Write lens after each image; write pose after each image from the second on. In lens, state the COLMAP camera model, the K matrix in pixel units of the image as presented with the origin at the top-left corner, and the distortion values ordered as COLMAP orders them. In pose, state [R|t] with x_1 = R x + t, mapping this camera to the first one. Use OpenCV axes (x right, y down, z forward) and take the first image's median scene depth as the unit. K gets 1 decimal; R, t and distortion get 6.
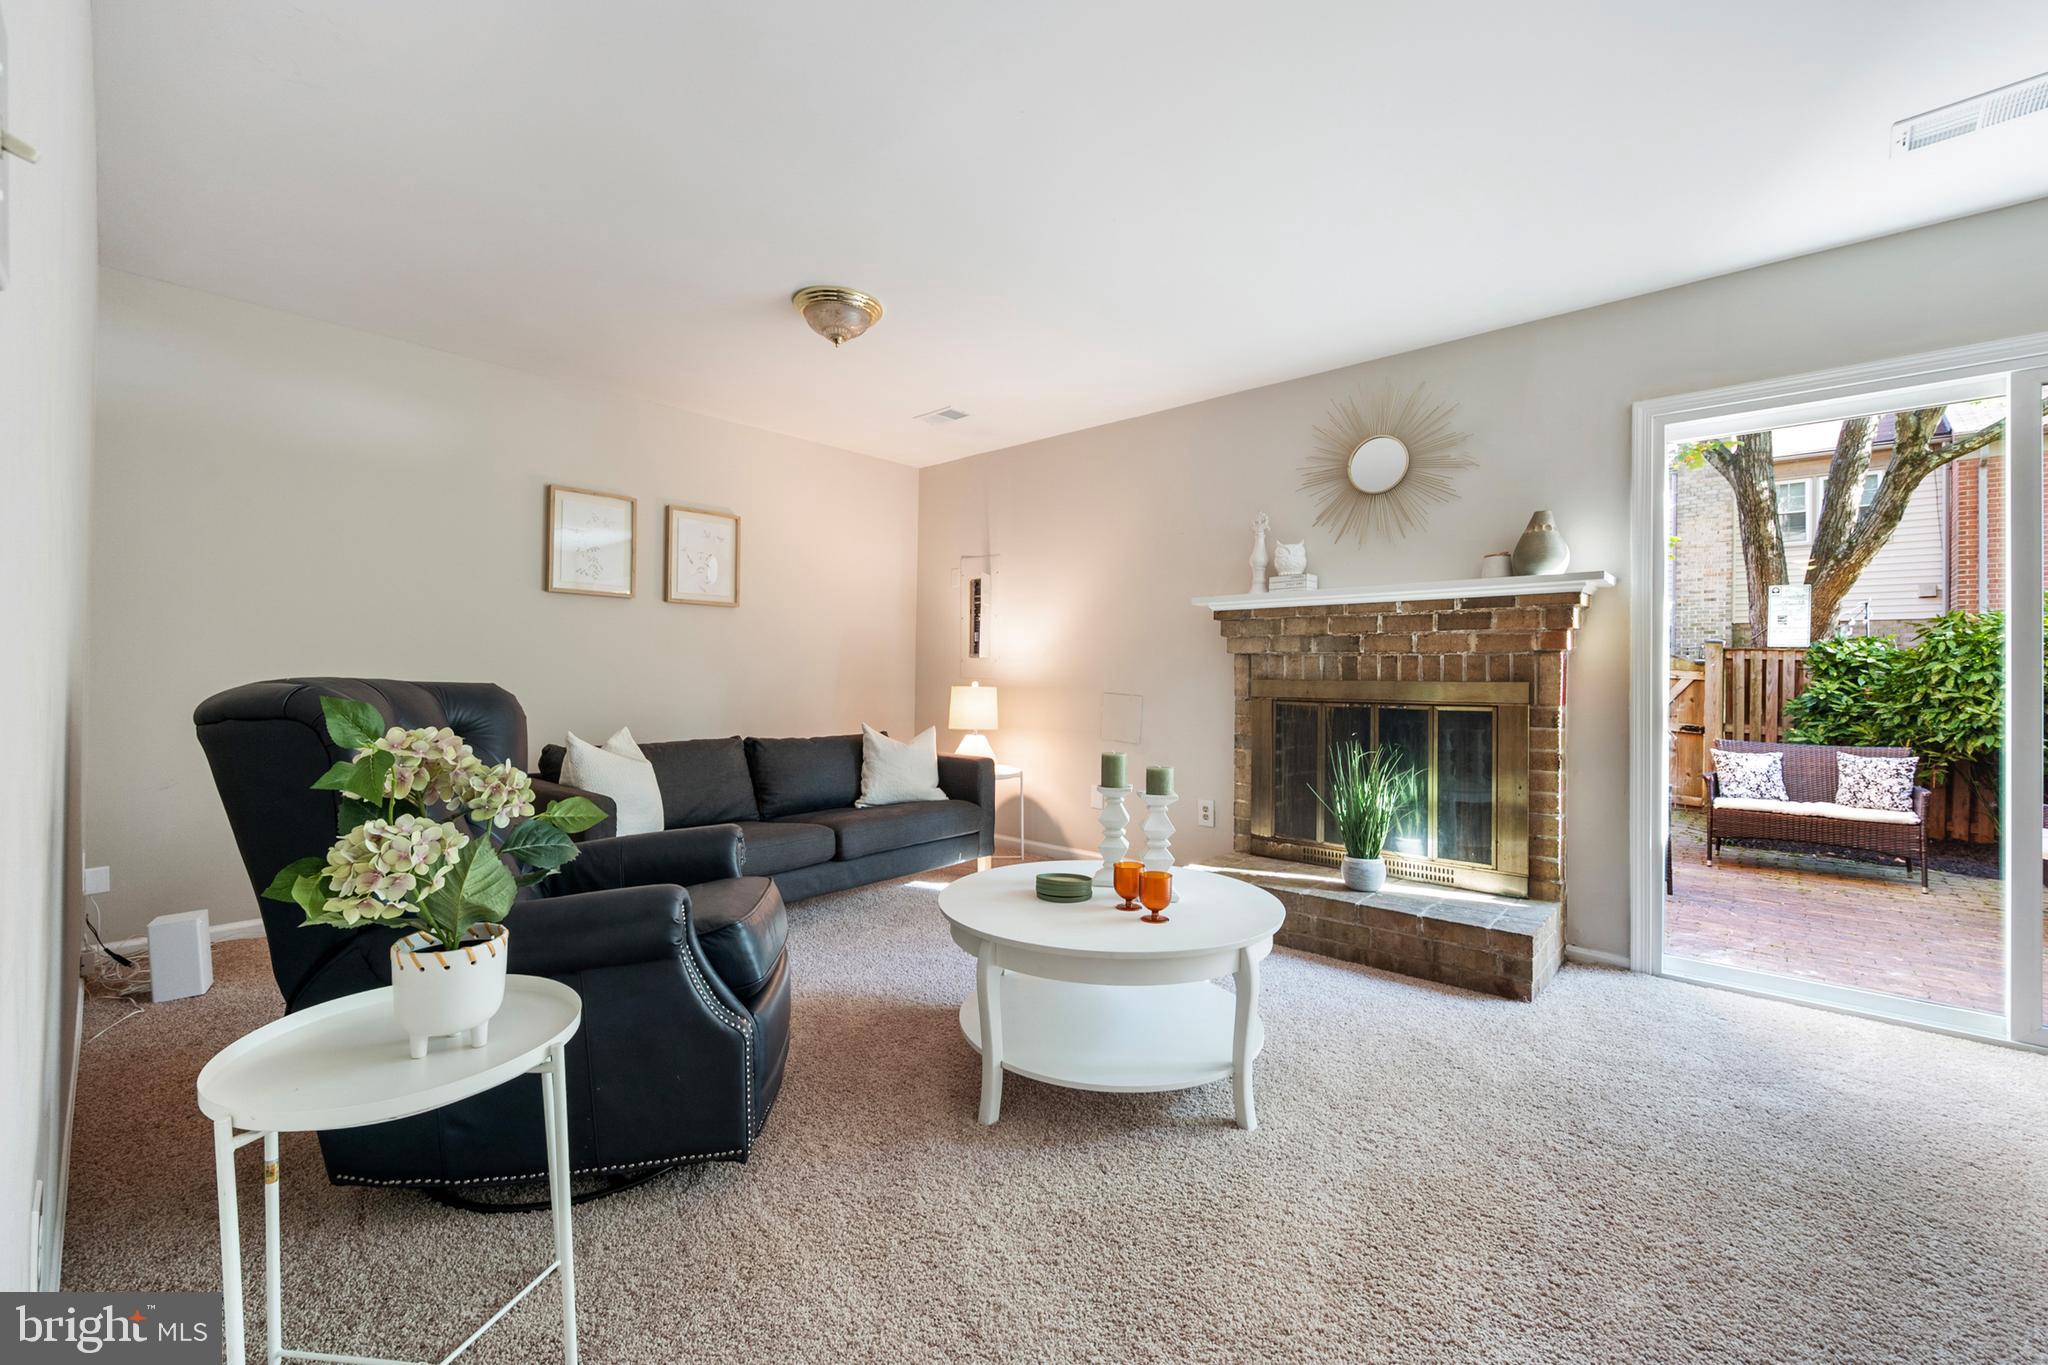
lens RADIAL K [[793.2, 0, 1021.7], [0, 793.2, 682.4], [0, 0, 1]] dist [0.000868, 0.000135]
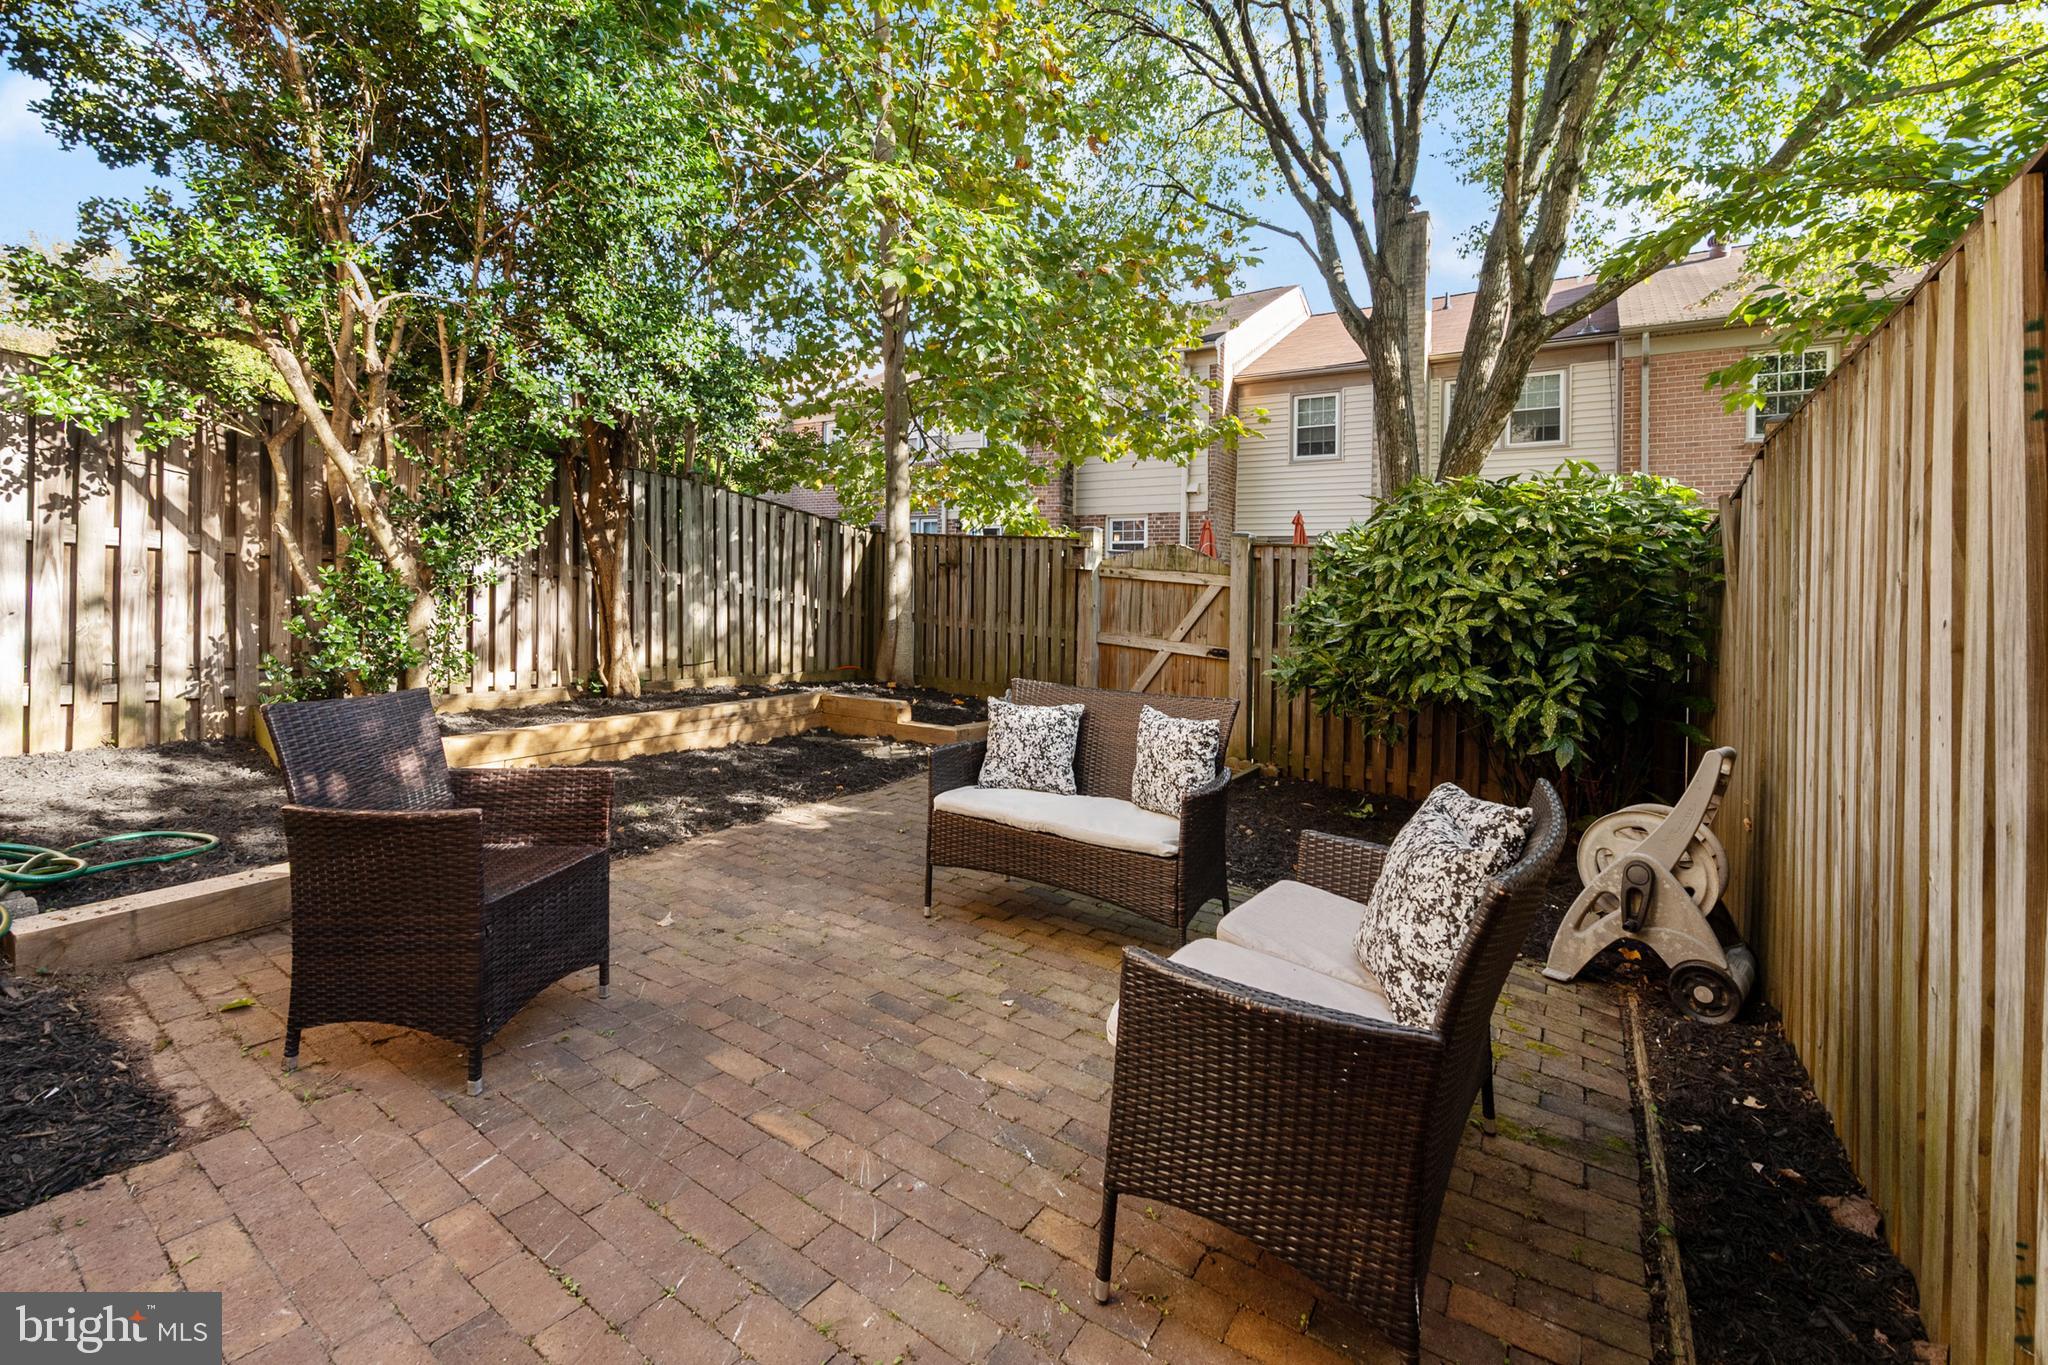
lens RADIAL K [[793.2, 0, 1045.6], [0, 793.2, 593.8], [0, 0, 1]] dist [0.000868, 0.000135]
pose [[0.987078, 0.013834, 0.159639, 0.798194], [-0.013741, 0.999904, -0.001687, 0.010012], [-0.159647, -0.000528, 0.987174, 0.423053]]
